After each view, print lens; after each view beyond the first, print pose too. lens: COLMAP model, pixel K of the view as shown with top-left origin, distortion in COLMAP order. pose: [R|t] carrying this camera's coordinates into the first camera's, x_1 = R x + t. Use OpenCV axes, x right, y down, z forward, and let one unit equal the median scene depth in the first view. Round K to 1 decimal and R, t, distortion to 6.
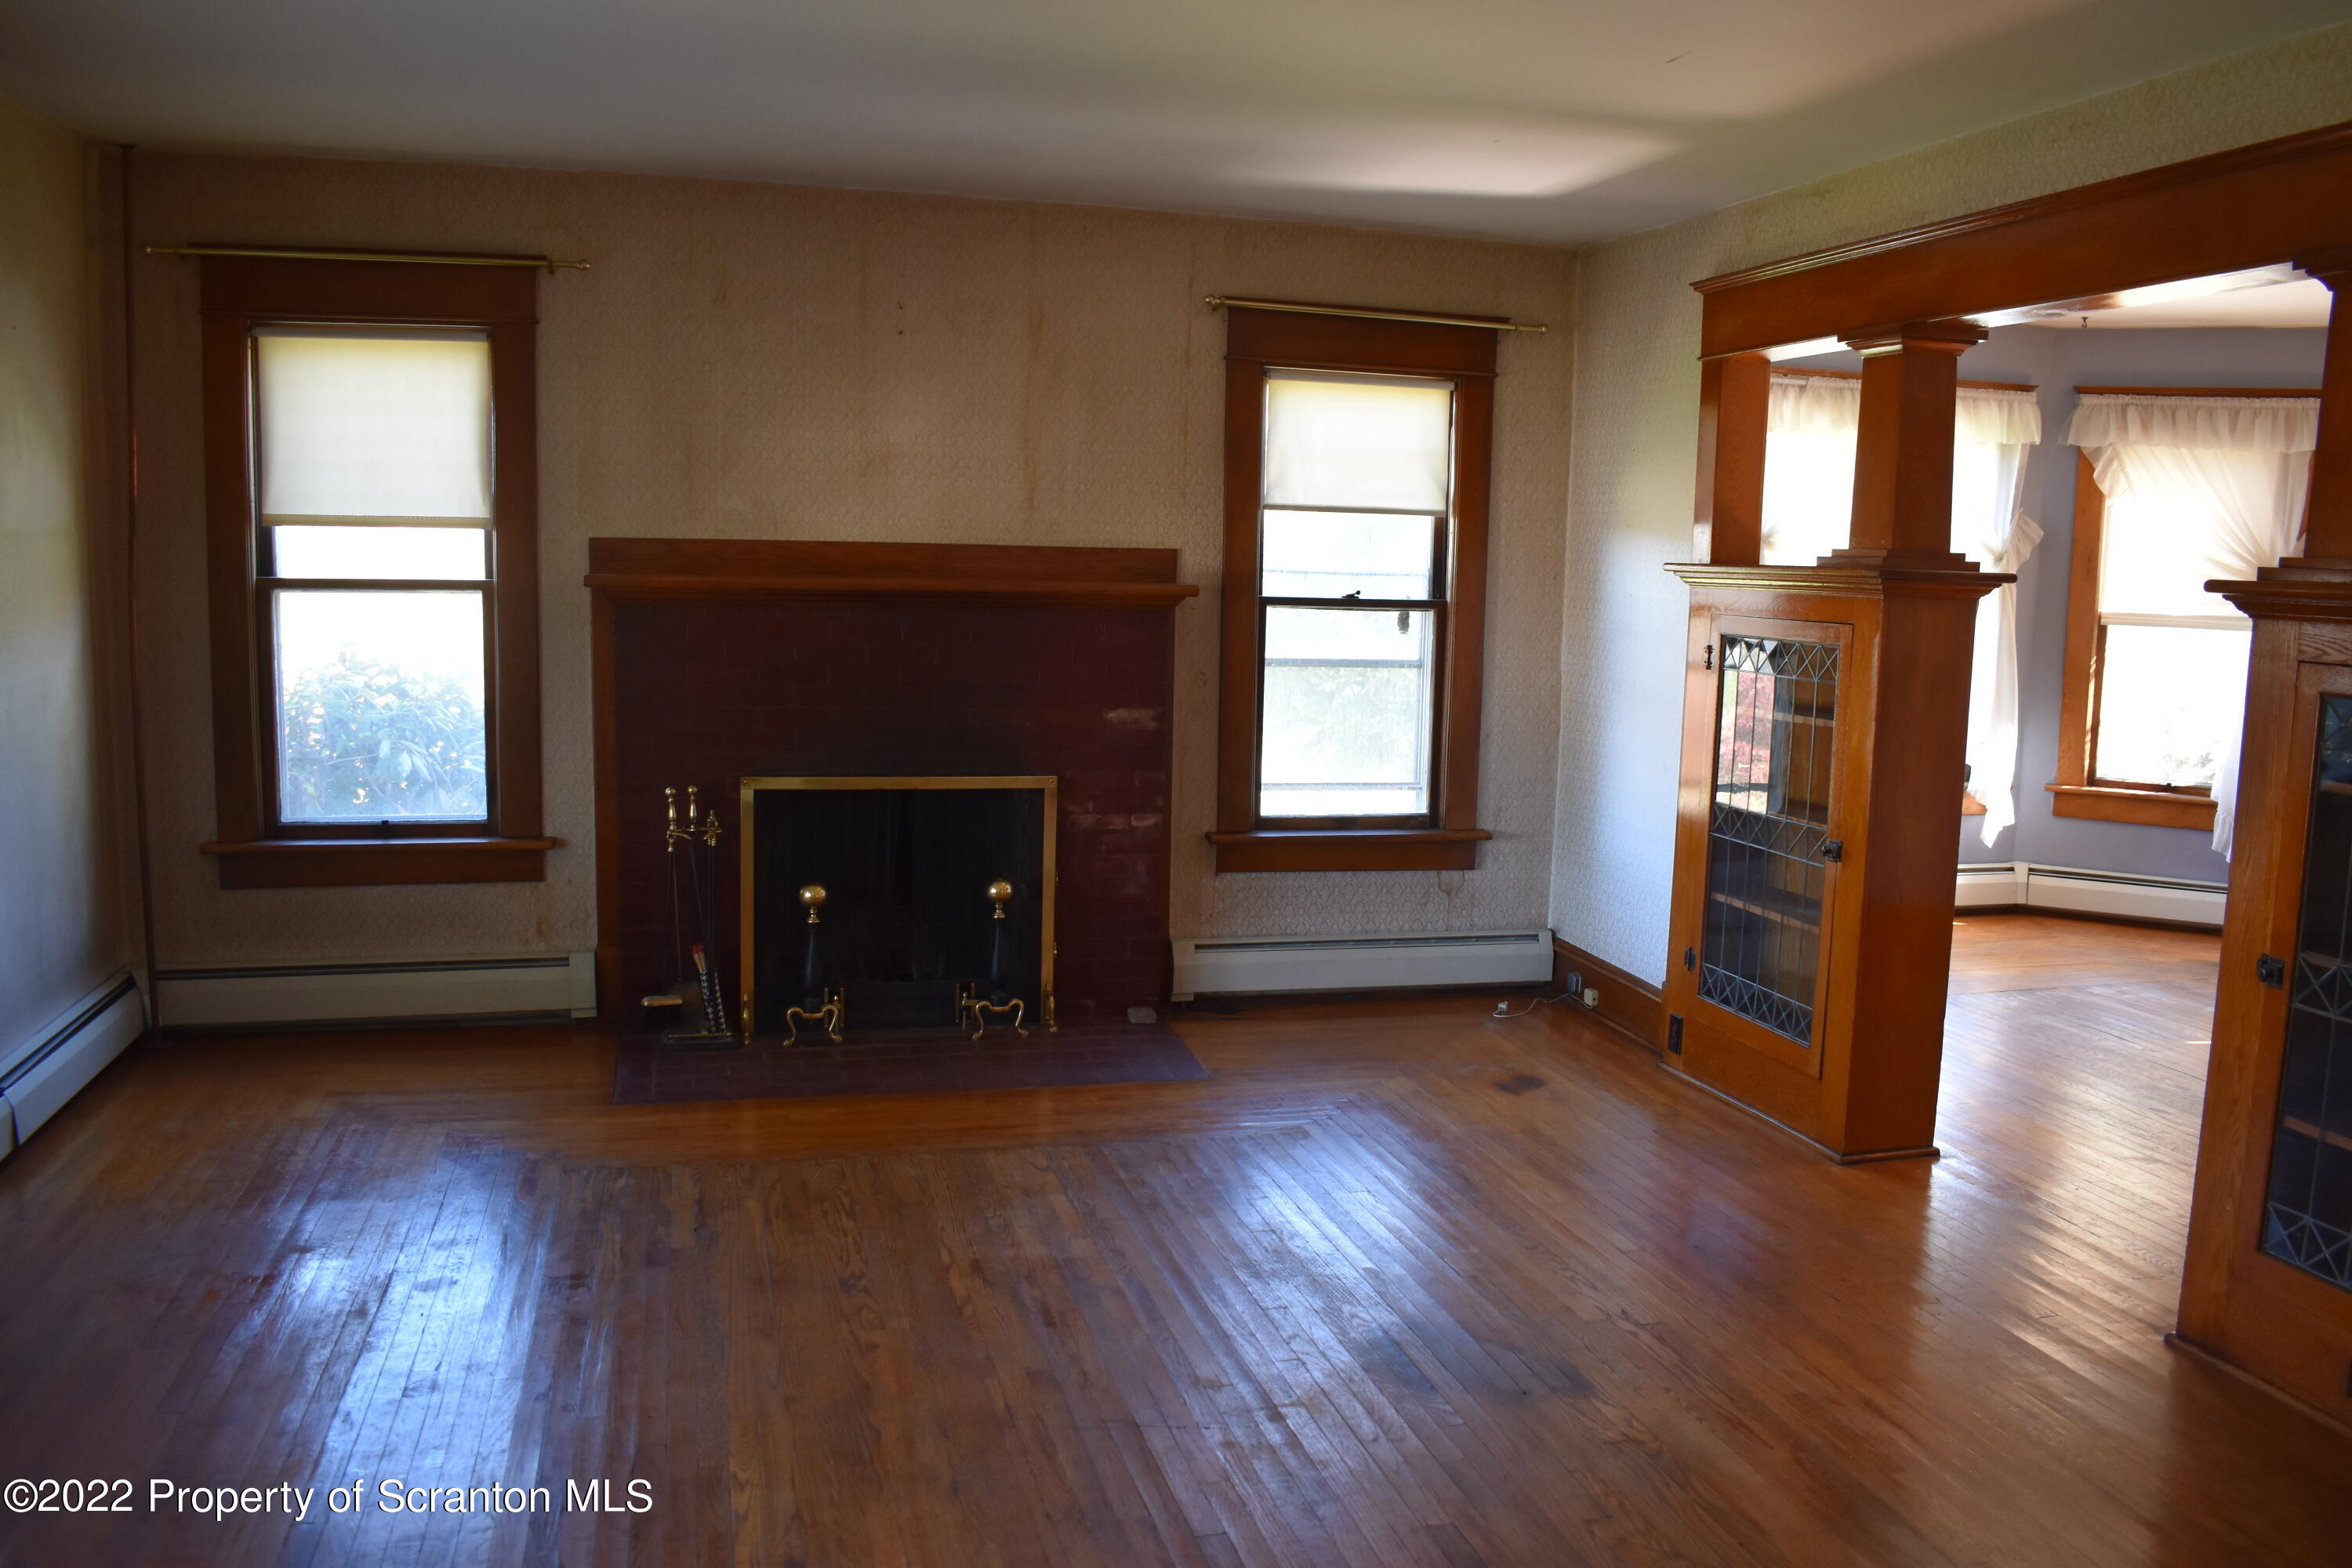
lens RADIAL K [[1795.1, 0, 1176.0], [0, 1795.1, 784.0], [0, 0, 1]] dist [-0.104630, 0.000092]
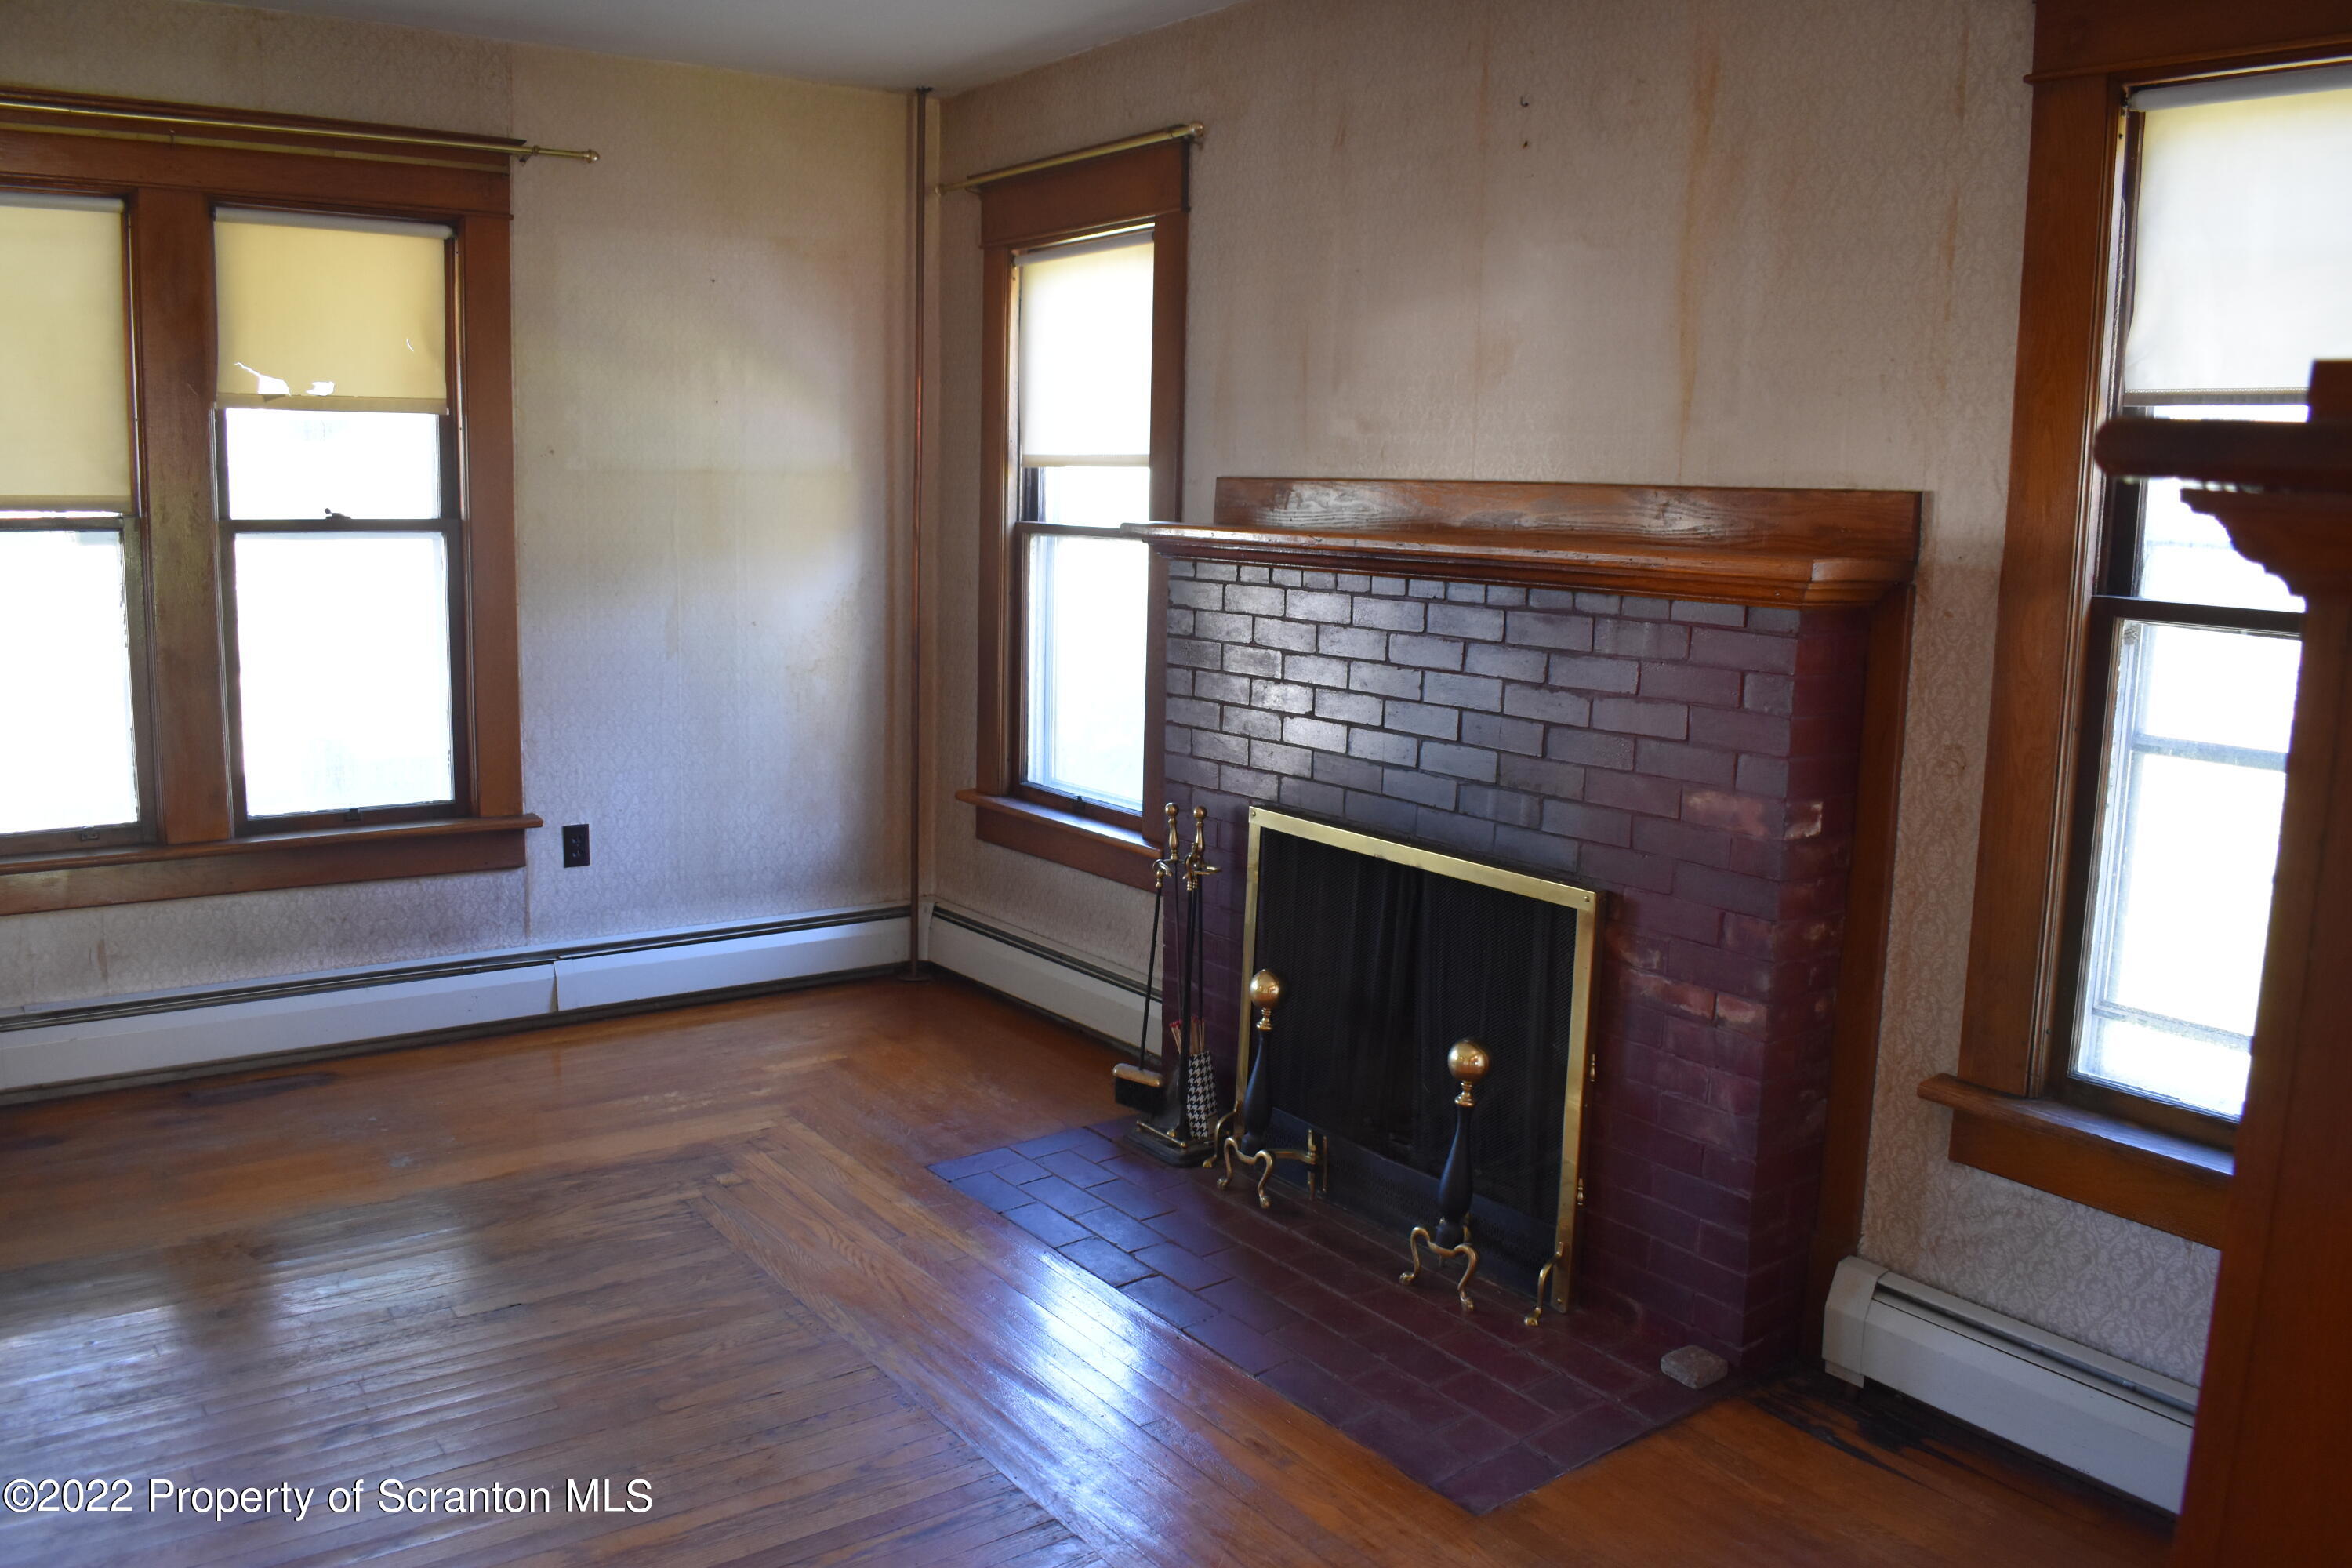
lens RADIAL K [[1830.6, 0, 1193.4], [0, 1830.6, 767.1], [0, 0, 1]] dist [-0.091074, 0.009396]
pose [[0.367895, 0.124132, -0.921545, 0.420183], [-0.127933, 0.988382, 0.082063, -0.076124], [0.921025, 0.087706, 0.379501, 0.682001]]
